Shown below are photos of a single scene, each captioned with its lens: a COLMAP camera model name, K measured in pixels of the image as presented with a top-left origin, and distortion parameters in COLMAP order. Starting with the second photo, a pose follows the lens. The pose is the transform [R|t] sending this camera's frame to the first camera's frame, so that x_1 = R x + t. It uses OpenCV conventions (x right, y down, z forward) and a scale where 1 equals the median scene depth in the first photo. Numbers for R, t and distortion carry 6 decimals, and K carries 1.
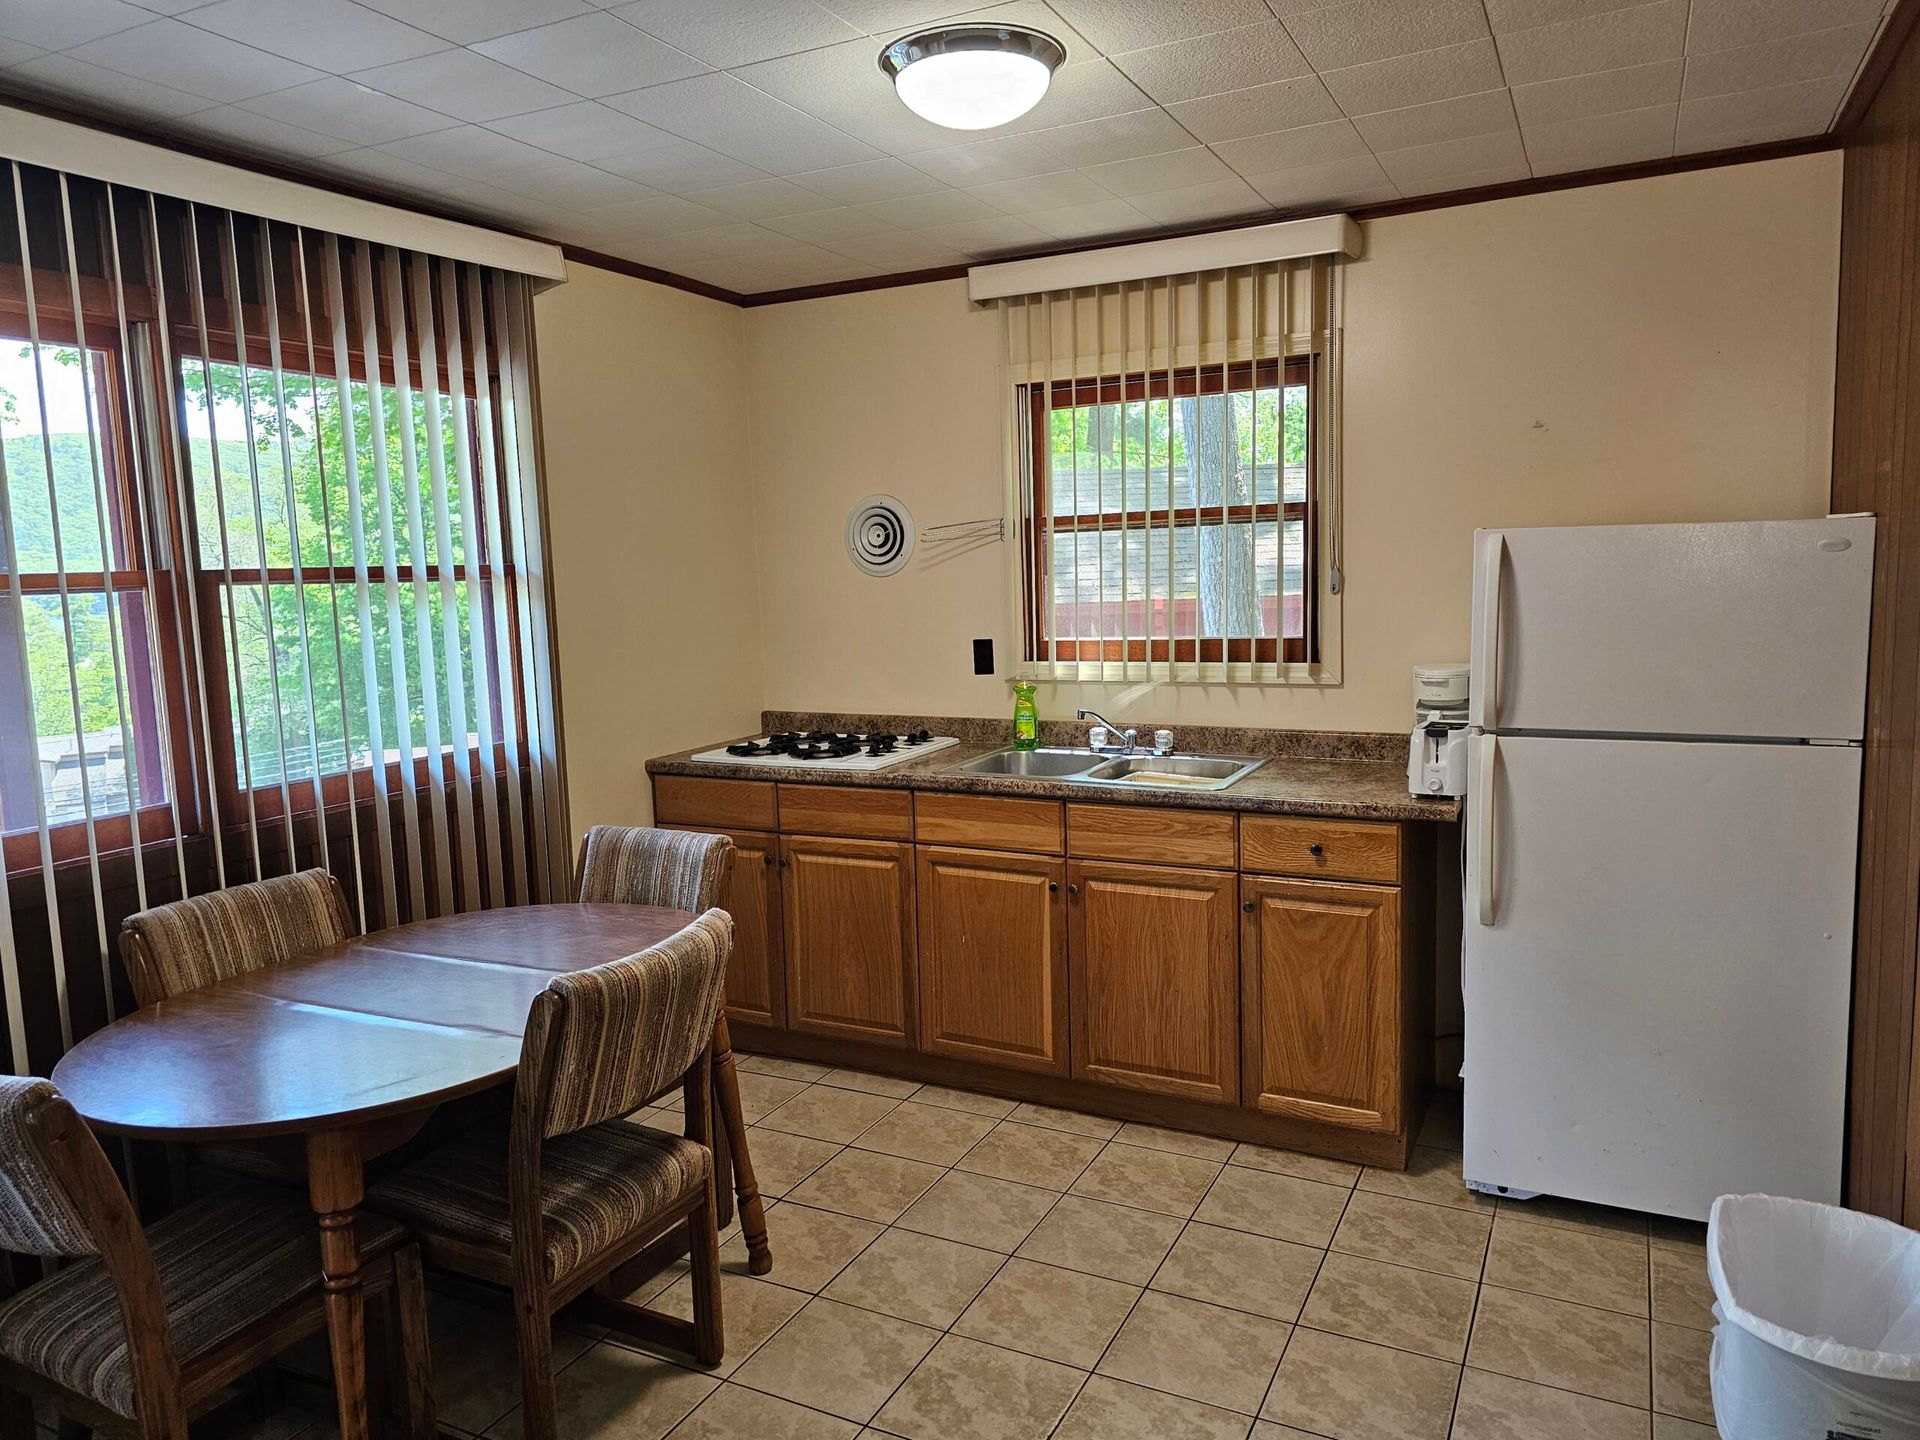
lens RADIAL K [[1309.8, 0, 988.3], [0, 1309.8, 710.6], [0, 0, 1]] dist [0.039271, -0.038739]
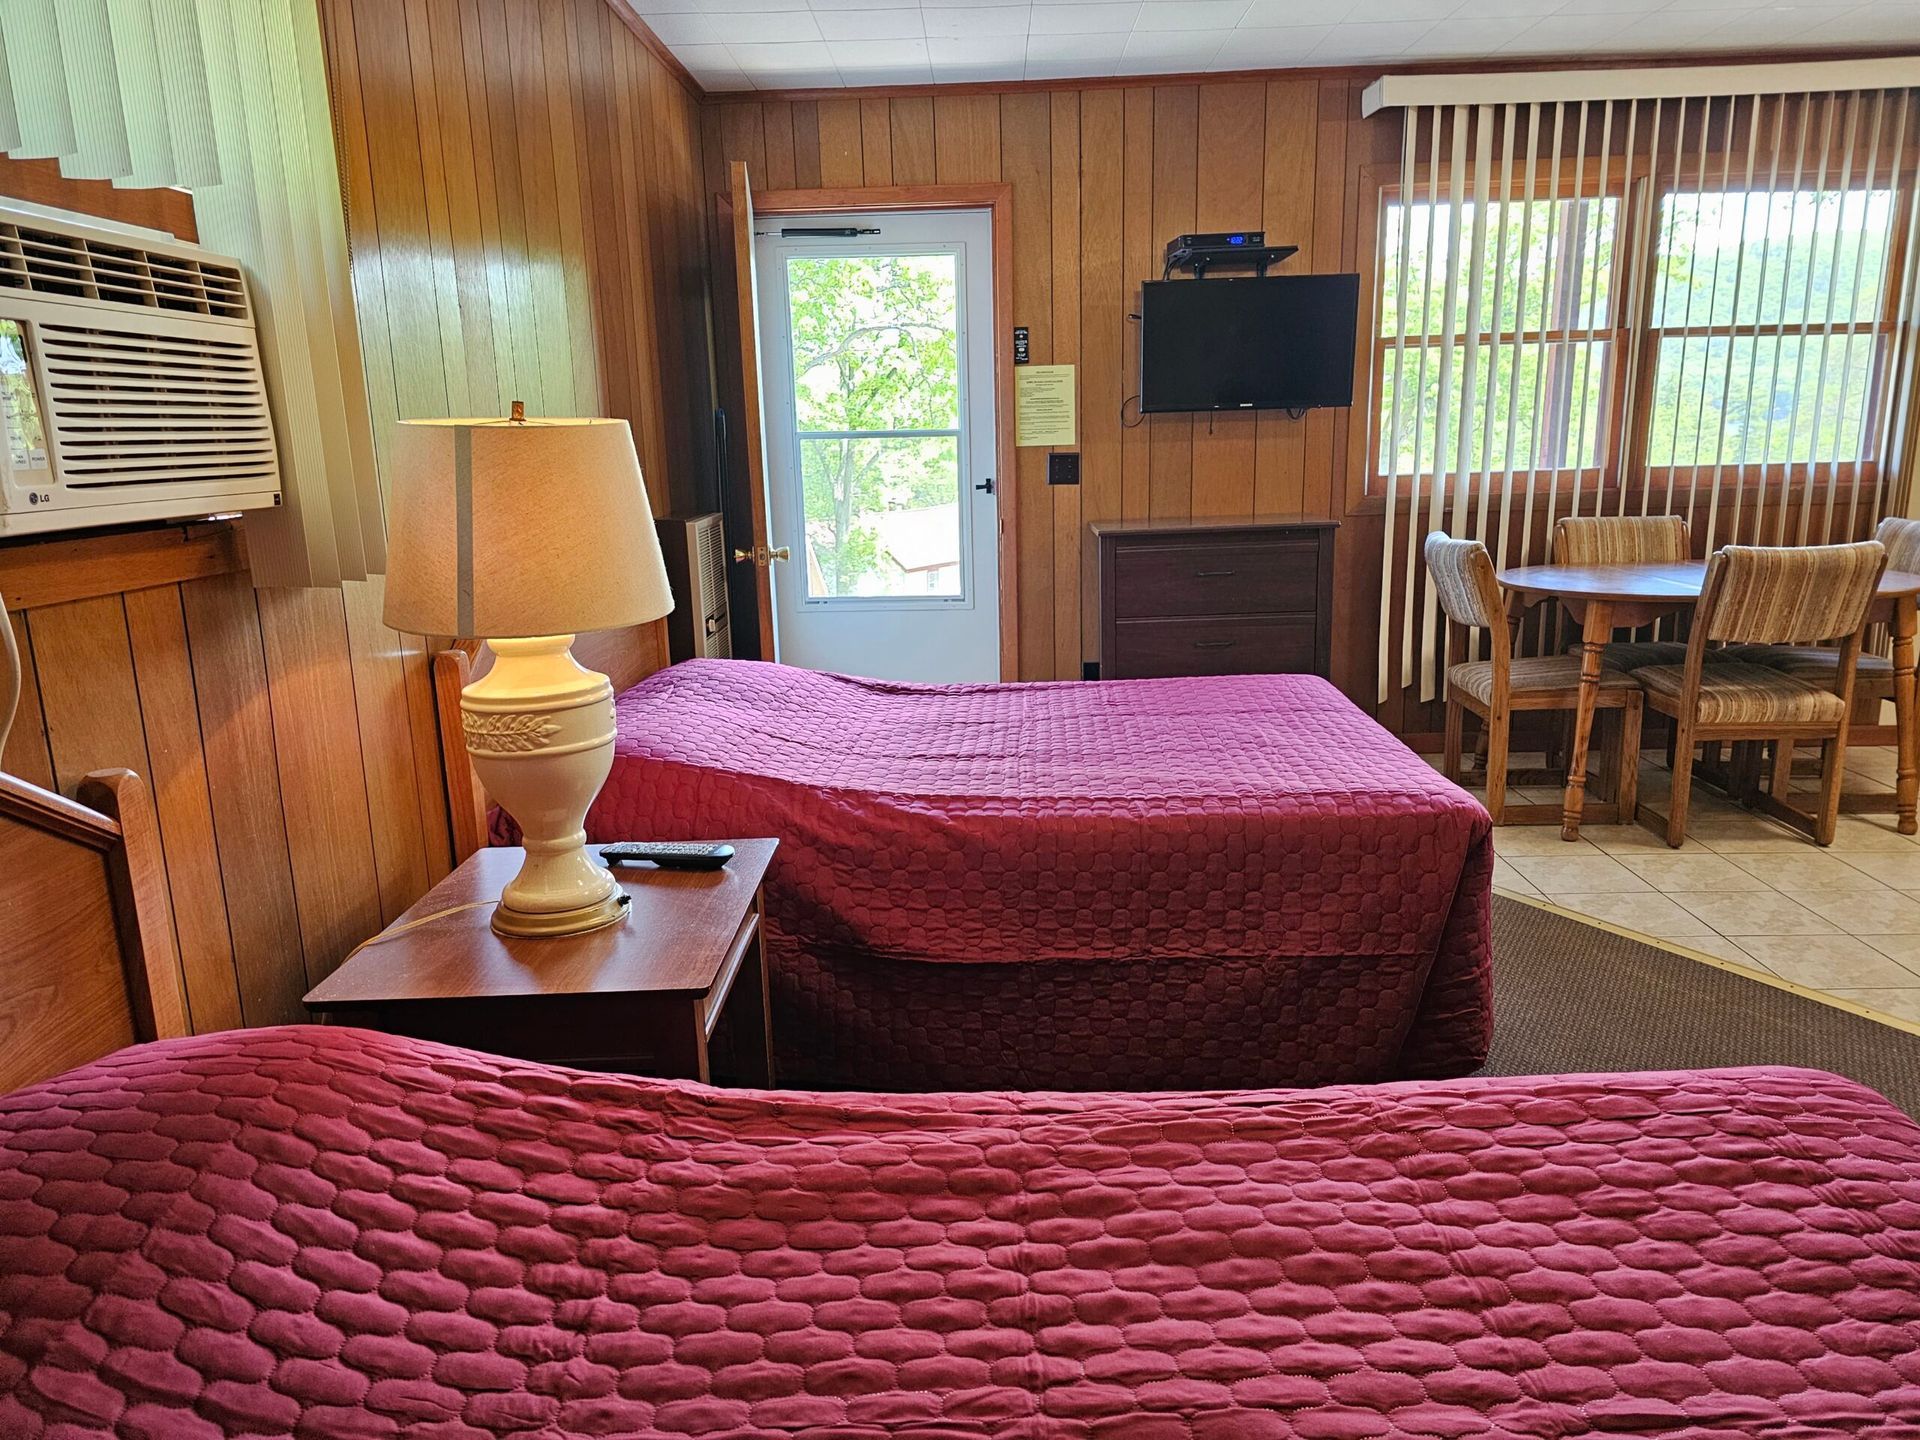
lens RADIAL K [[1309.8, 0, 988.3], [0, 1309.8, 710.6], [0, 0, 1]] dist [0.039271, -0.038739]
pose [[0.439214, 0.216299, -0.871955, 0.731449], [-0.095636, 0.976325, 0.194017, 0.148705], [0.893278, -0.001825, 0.449502, -0.604379]]
